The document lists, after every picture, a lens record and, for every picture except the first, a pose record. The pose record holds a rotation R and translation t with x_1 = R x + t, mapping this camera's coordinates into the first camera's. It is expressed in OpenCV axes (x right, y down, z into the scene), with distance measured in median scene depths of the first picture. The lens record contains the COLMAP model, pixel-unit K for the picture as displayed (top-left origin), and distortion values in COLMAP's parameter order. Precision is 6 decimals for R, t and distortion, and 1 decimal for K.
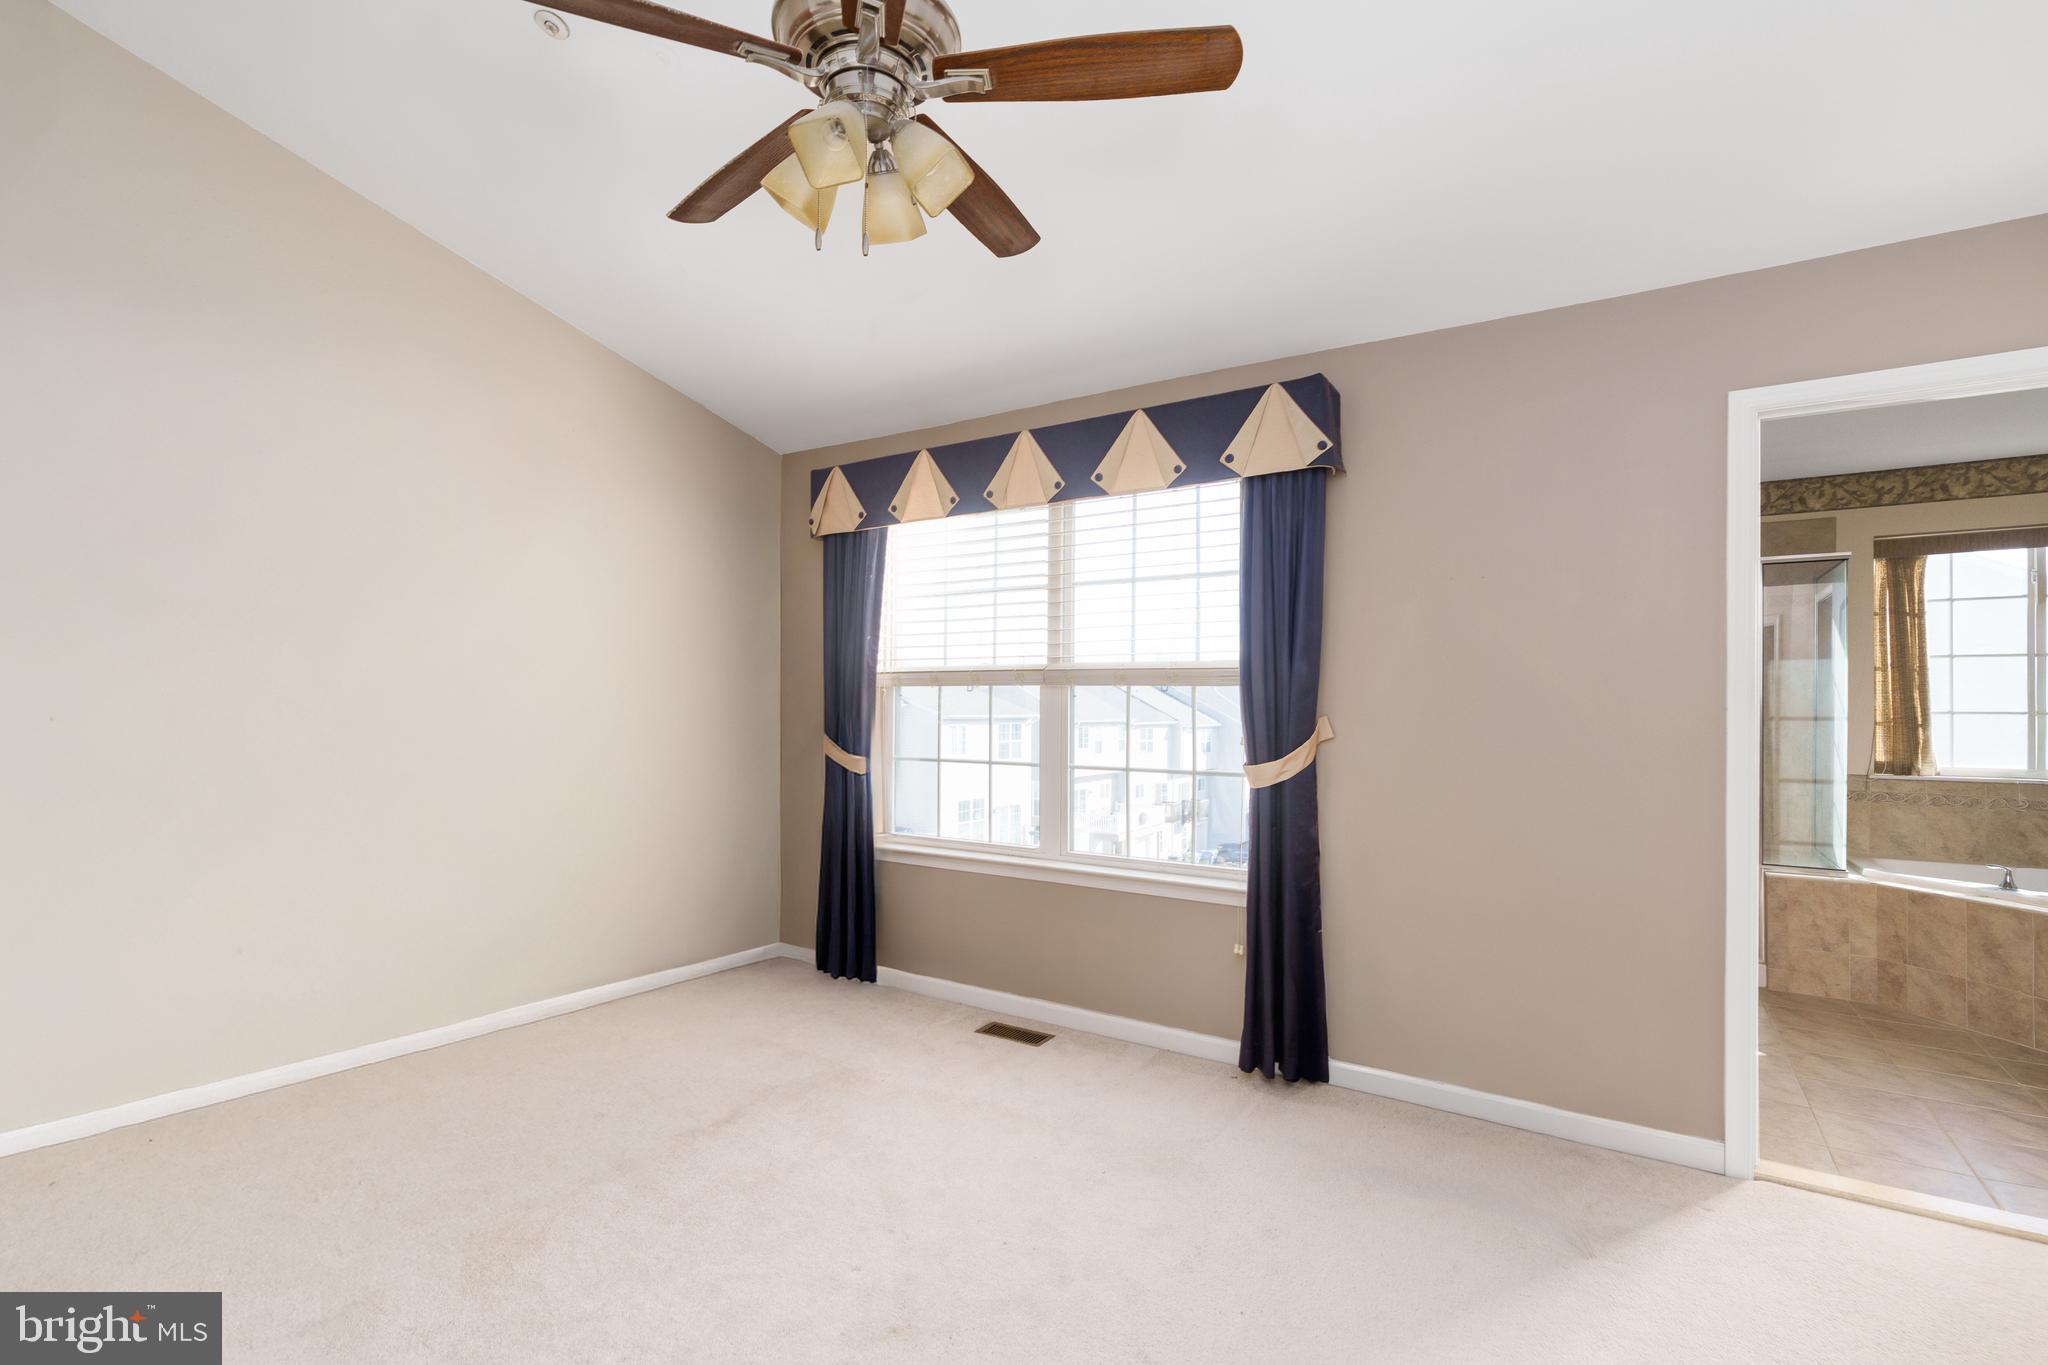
lens RADIAL K [[932.5, 0, 1031.1], [0, 932.5, 677.8], [0, 0, 1]] dist [-0.012829, 0.001130]
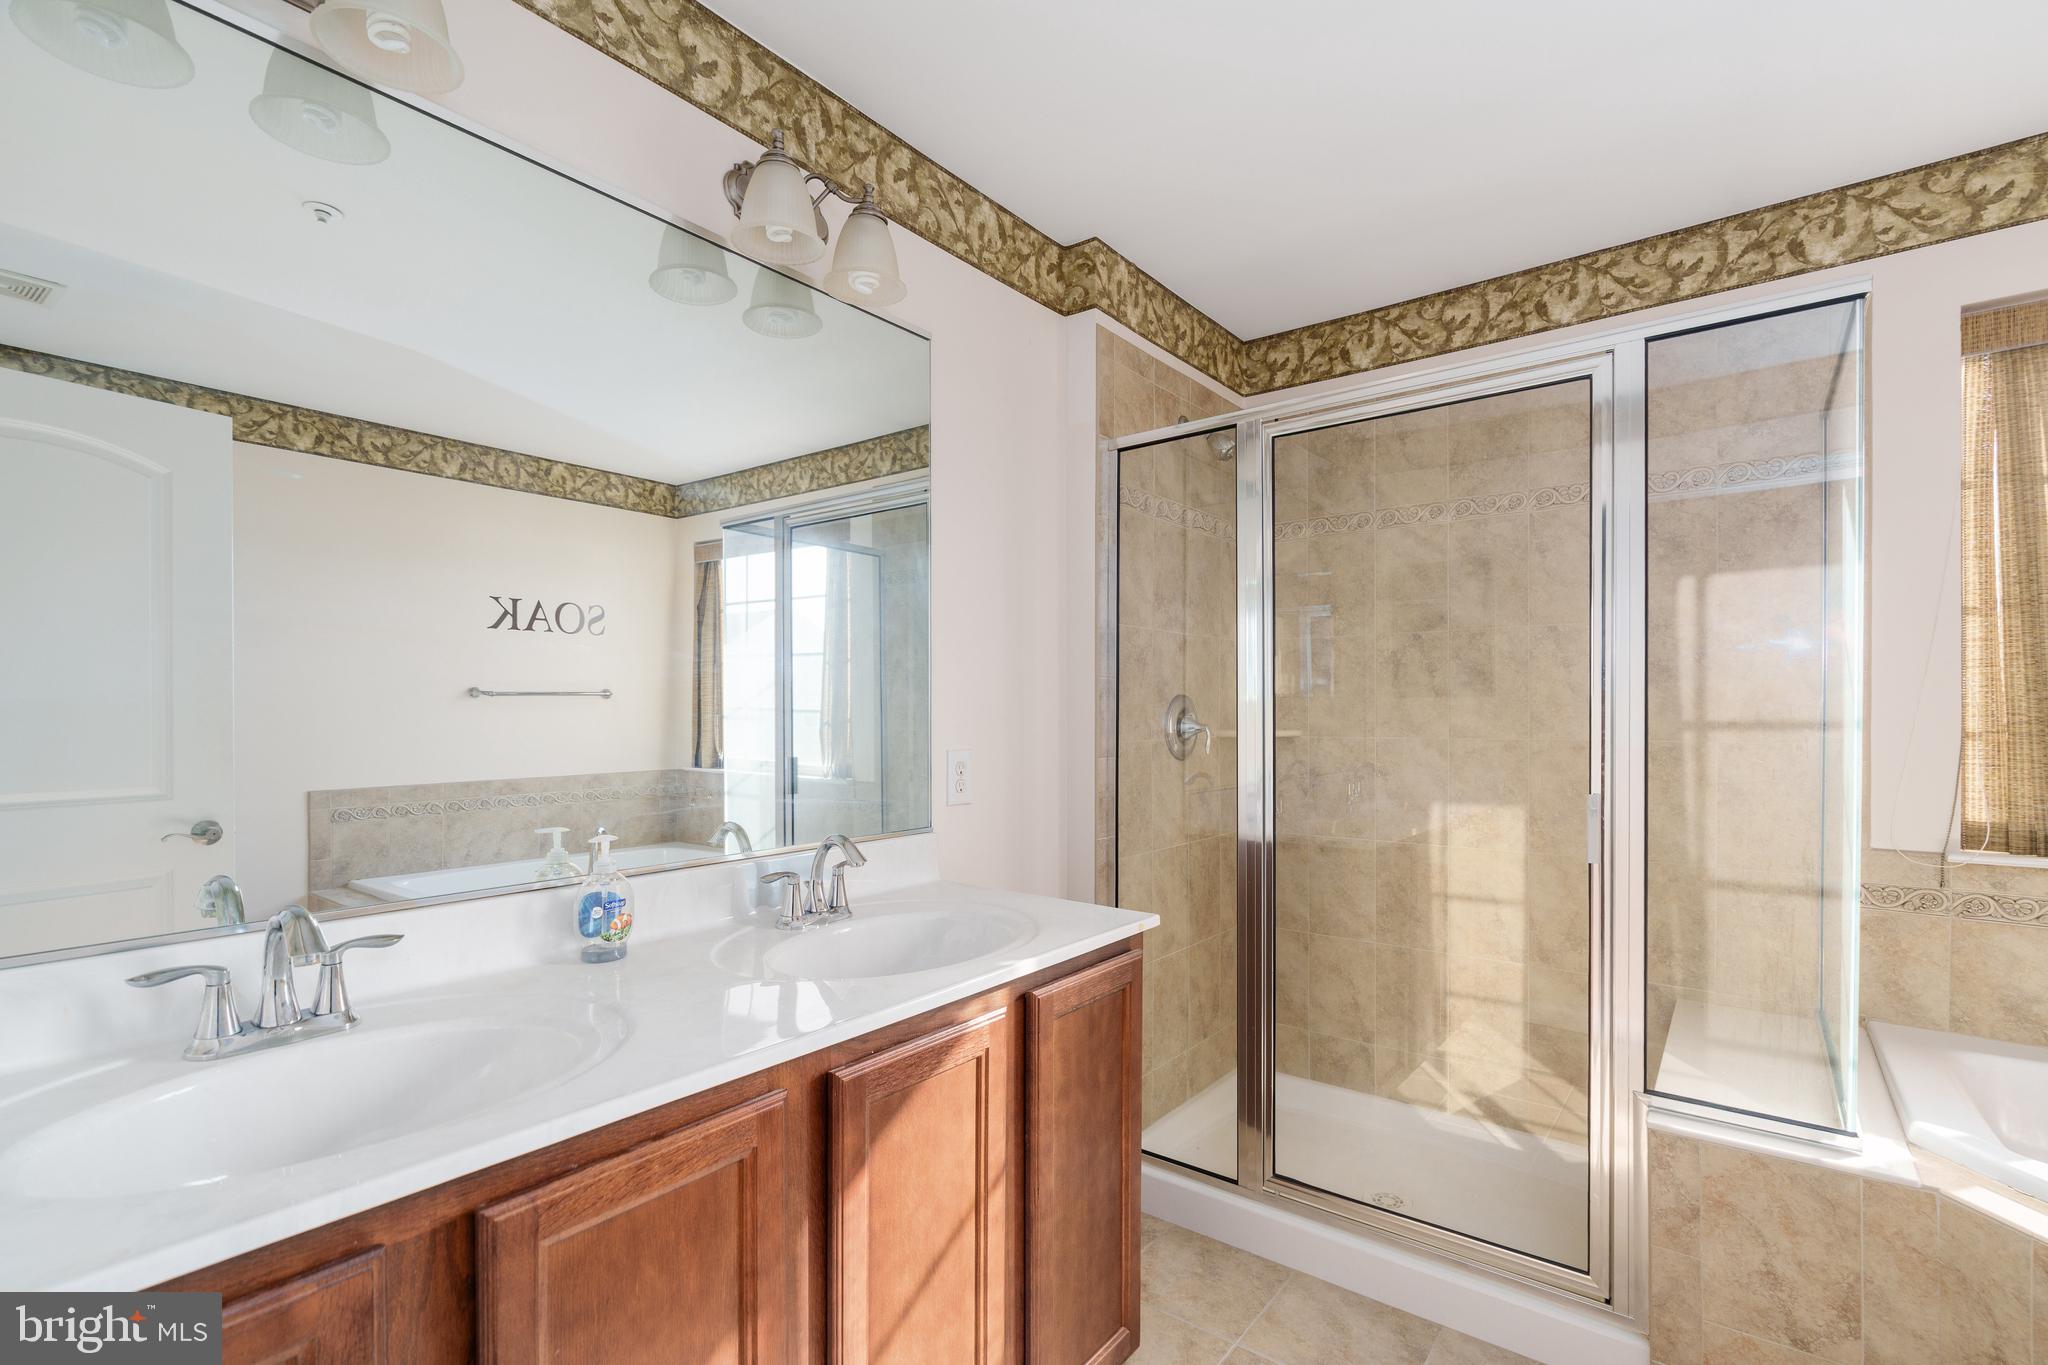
lens RADIAL K [[932.5, 0, 1016.6], [0, 932.5, 694.2], [0, 0, 1]] dist [-0.012829, 0.001130]
pose [[0.996433, -0.005882, -0.084180, 0.506378], [0.006983, 0.999894, 0.012792, 0.021107], [0.084095, -0.013334, 0.996368, 0.530413]]
